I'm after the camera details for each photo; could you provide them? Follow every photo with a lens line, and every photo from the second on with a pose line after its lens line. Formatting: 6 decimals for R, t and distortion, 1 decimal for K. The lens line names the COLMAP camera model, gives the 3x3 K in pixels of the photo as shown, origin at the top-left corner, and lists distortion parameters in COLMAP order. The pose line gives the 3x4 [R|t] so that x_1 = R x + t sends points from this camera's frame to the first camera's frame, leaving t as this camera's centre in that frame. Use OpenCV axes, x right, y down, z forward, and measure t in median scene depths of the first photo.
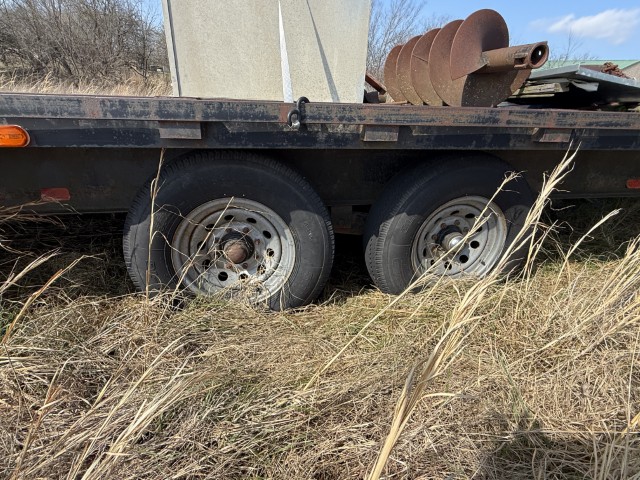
lens RADIAL K [[306.0, 0, 314.4], [0, 306.0, 241.1], [0, 0, 1]] dist [0.000306, -0.000001]
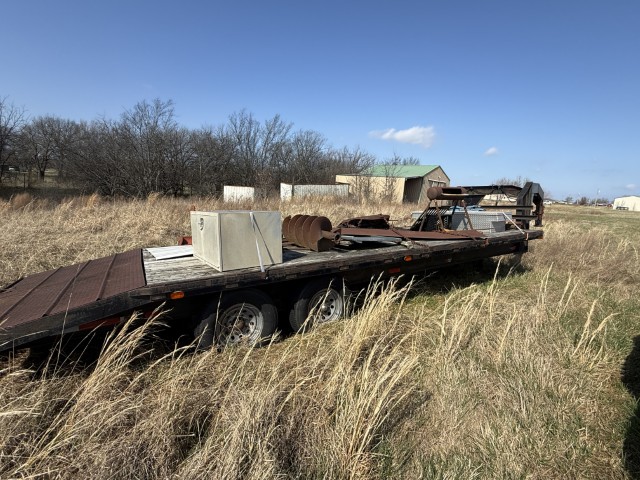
lens RADIAL K [[306.0, 0, 314.4], [0, 306.0, 241.1], [0, 0, 1]] dist [0.000306, -0.000001]
pose [[0.938700, -0.087654, 0.333406, -0.422682], [0.168288, 0.960583, -0.221268, 0.027920], [-0.300869, 0.263812, 0.916450, -1.498284]]
